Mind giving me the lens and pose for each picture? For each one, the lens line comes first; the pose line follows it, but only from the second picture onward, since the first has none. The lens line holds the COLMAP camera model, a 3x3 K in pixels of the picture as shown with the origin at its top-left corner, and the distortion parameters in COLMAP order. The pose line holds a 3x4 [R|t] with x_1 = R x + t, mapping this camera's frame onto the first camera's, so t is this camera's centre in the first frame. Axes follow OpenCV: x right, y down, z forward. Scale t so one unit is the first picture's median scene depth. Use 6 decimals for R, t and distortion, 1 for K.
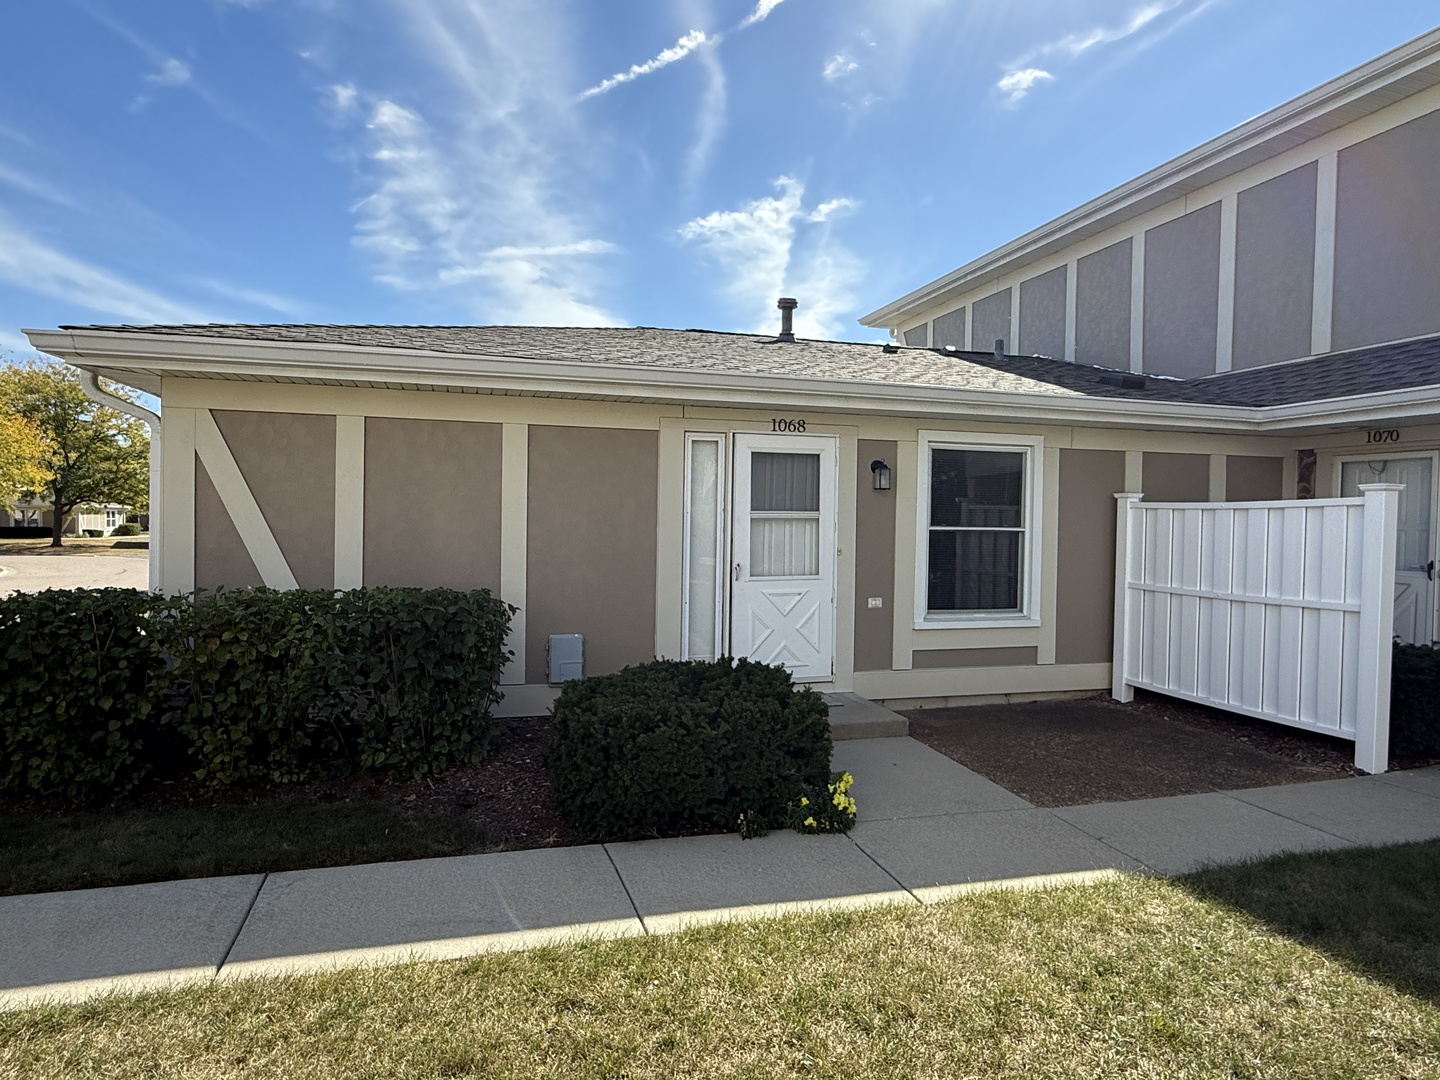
lens RADIAL K [[849.0, 0, 717.1], [0, 849.0, 538.5], [0, 0, 1]] dist [0.000182, 0.000482]
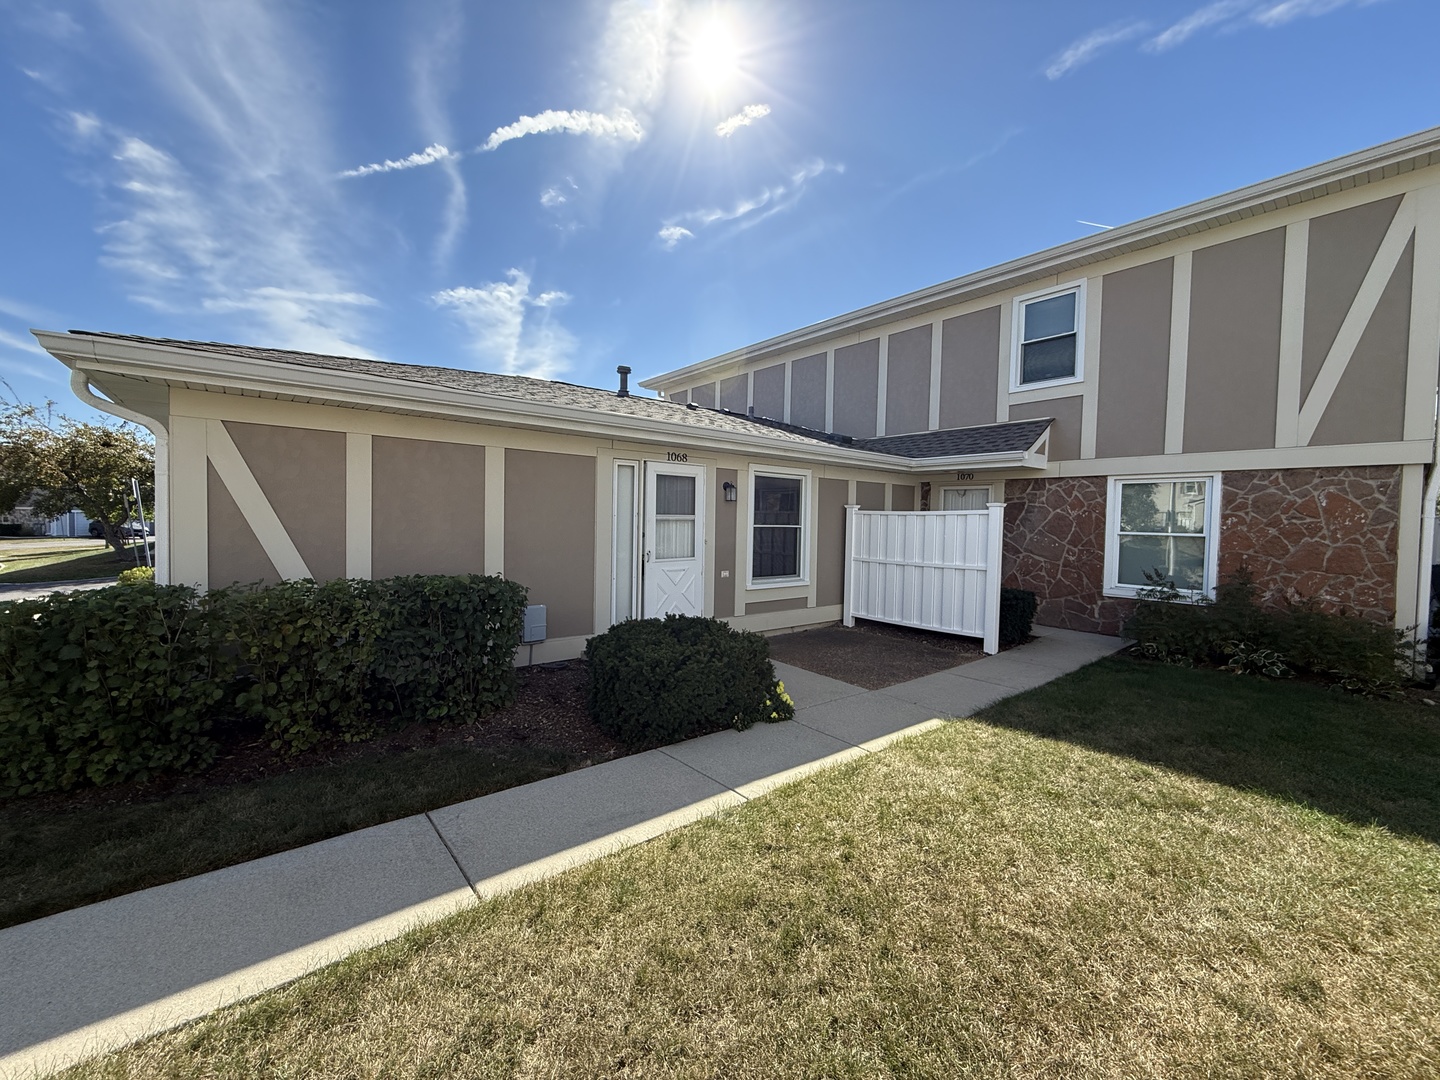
lens RADIAL K [[576.9, 0, 716.2], [0, 576.9, 540.4], [0, 0, 1]] dist [0.000993, -0.000250]
pose [[0.919276, -0.011211, 0.393454, -0.252248], [0.003780, 0.999800, 0.019658, -0.006718], [-0.393596, -0.016584, 0.919134, 0.041411]]
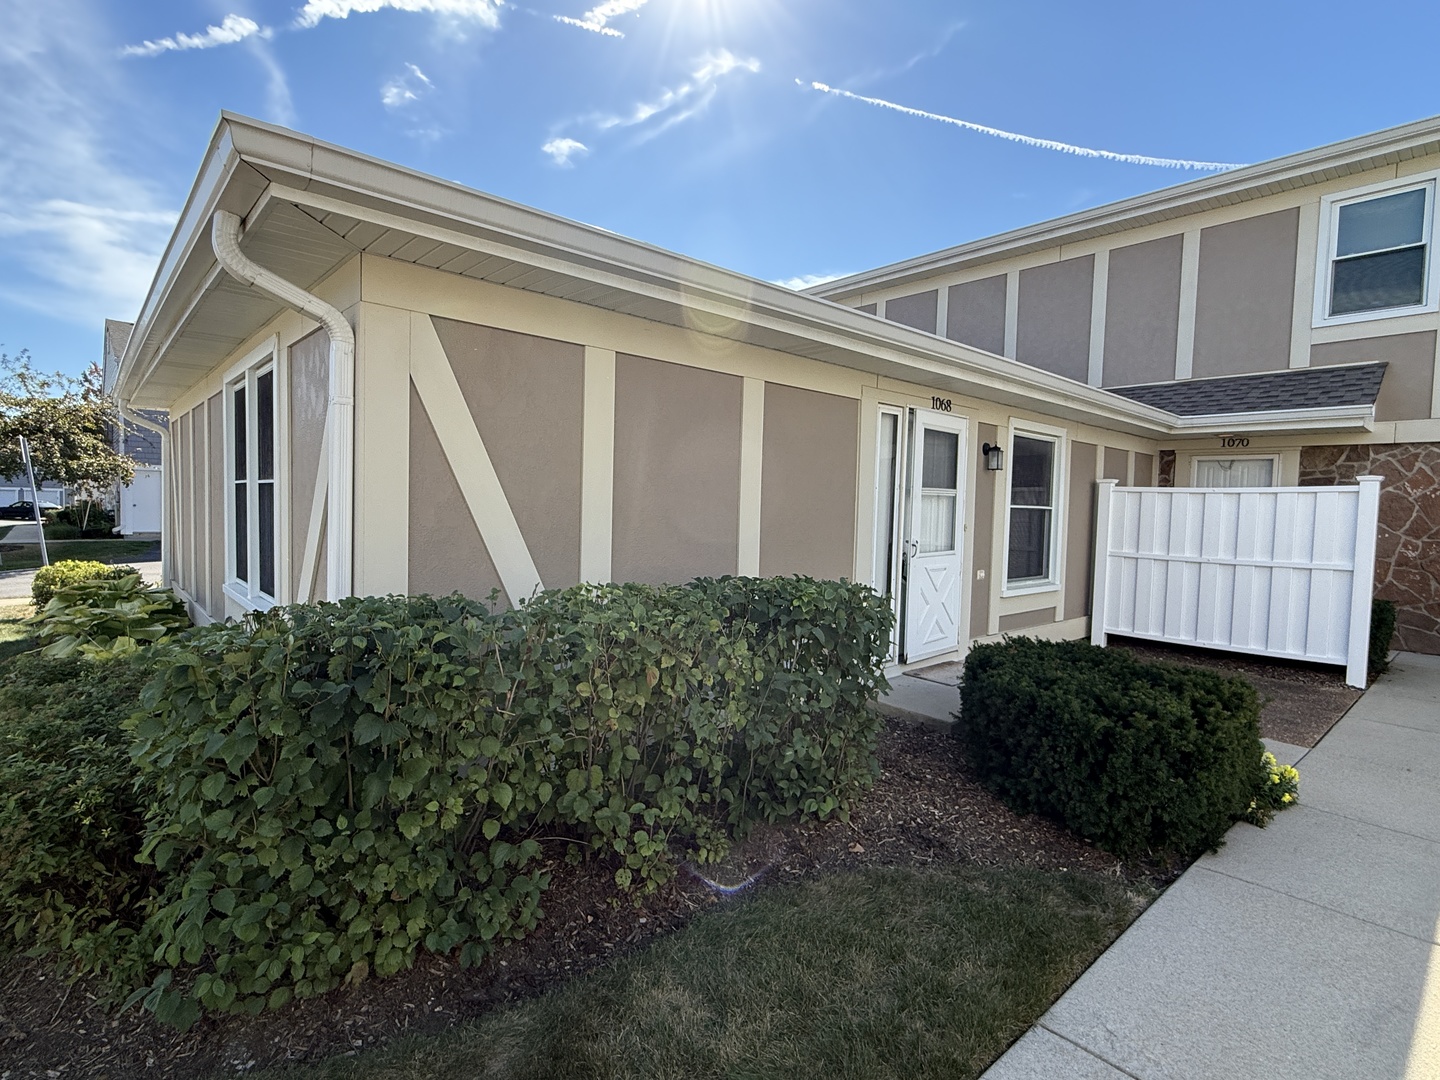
lens RADIAL K [[714.1, 0, 697.9], [0, 714.1, 543.4], [0, 0, 1]] dist [-0.012515, 0.000132]
pose [[0.909641, -0.014897, 0.415128, -0.544403], [-0.002013, 0.999187, 0.040266, -0.000411], [-0.415390, -0.037463, 0.908872, 0.336538]]
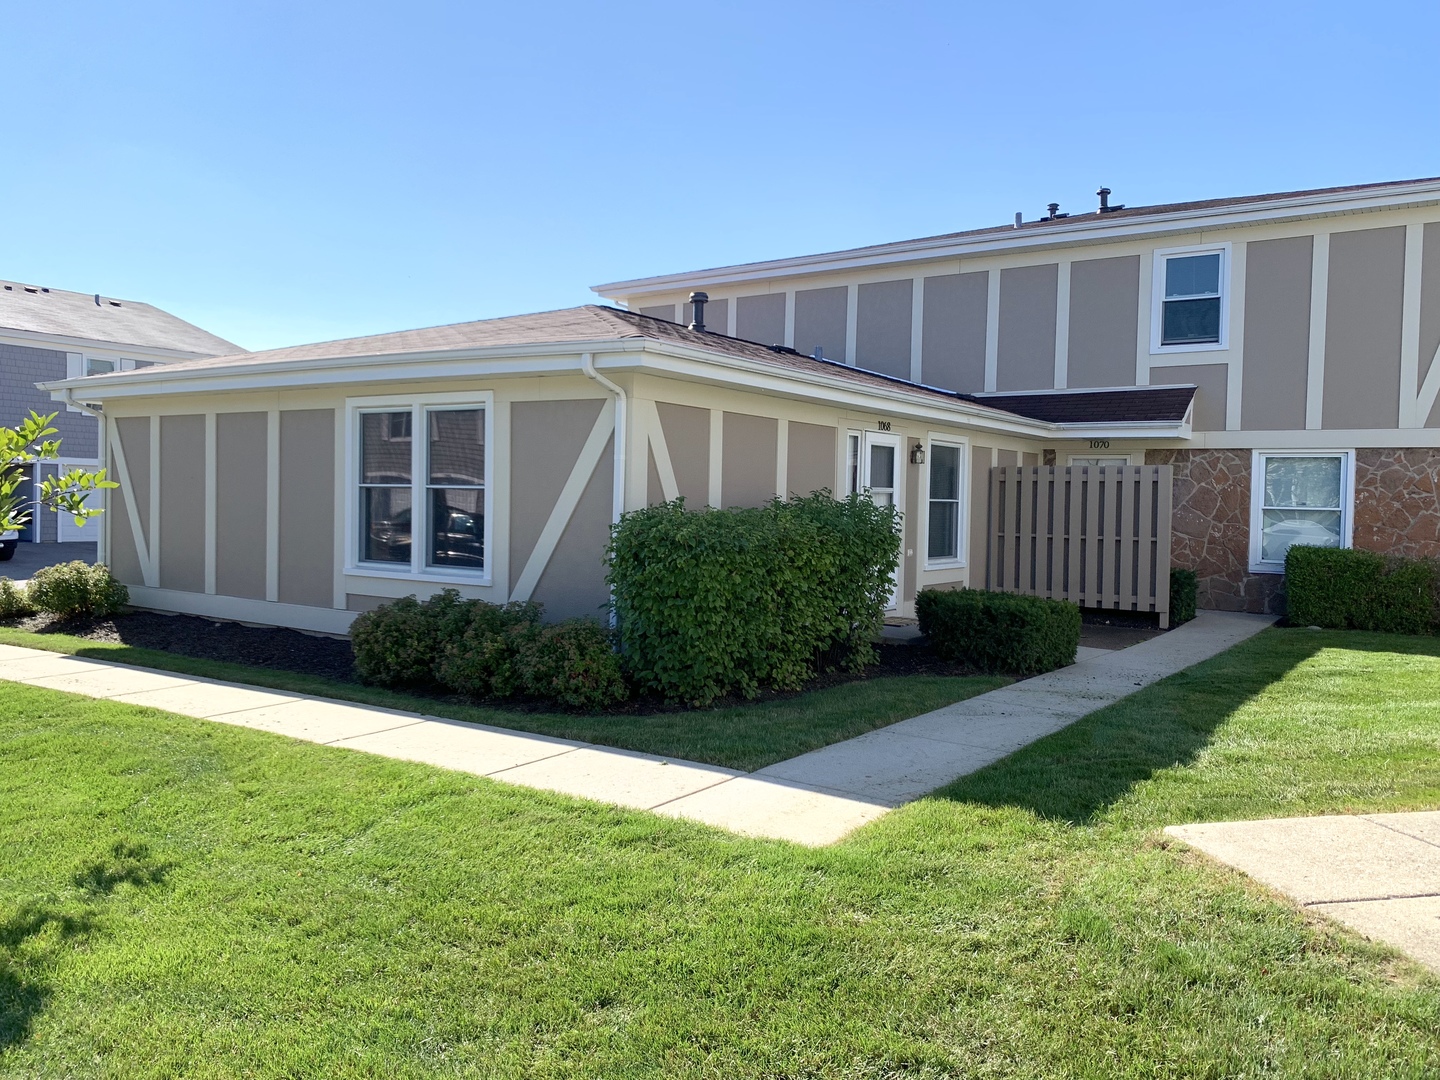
lens RADIAL K [[1103.2, 0, 721.4], [0, 1103.2, 534.6], [0, 0, 1]] dist [0.034528, -0.052320]
pose [[0.776782, -0.018022, 0.629512, -1.262242], [0.005419, 0.999745, 0.021935, 0.003889], [-0.629747, -0.013627, 0.776681, -0.236318]]
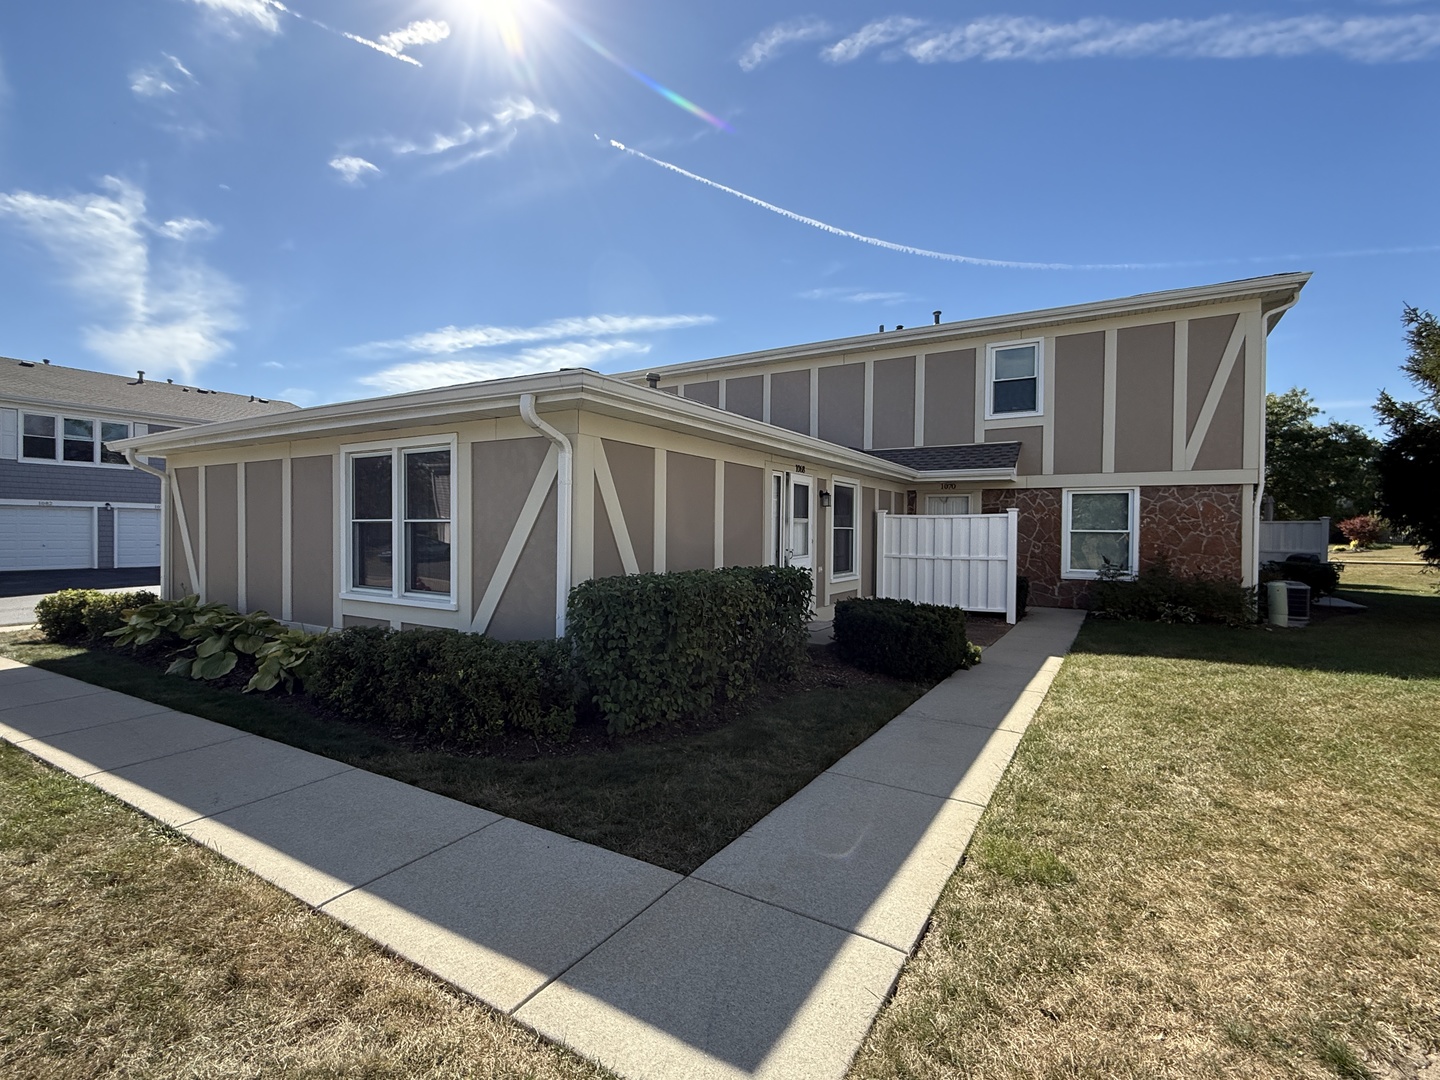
lens RADIAL K [[666.8, 0, 719.8], [0, 666.8, 542.2], [0, 0, 1]] dist [-0.000808, -0.000523]
pose [[0.738472, -0.020009, 0.673987, -0.958190], [0.018016, 0.999788, 0.009941, -0.000106], [-0.674043, 0.004802, 0.738676, 0.105350]]
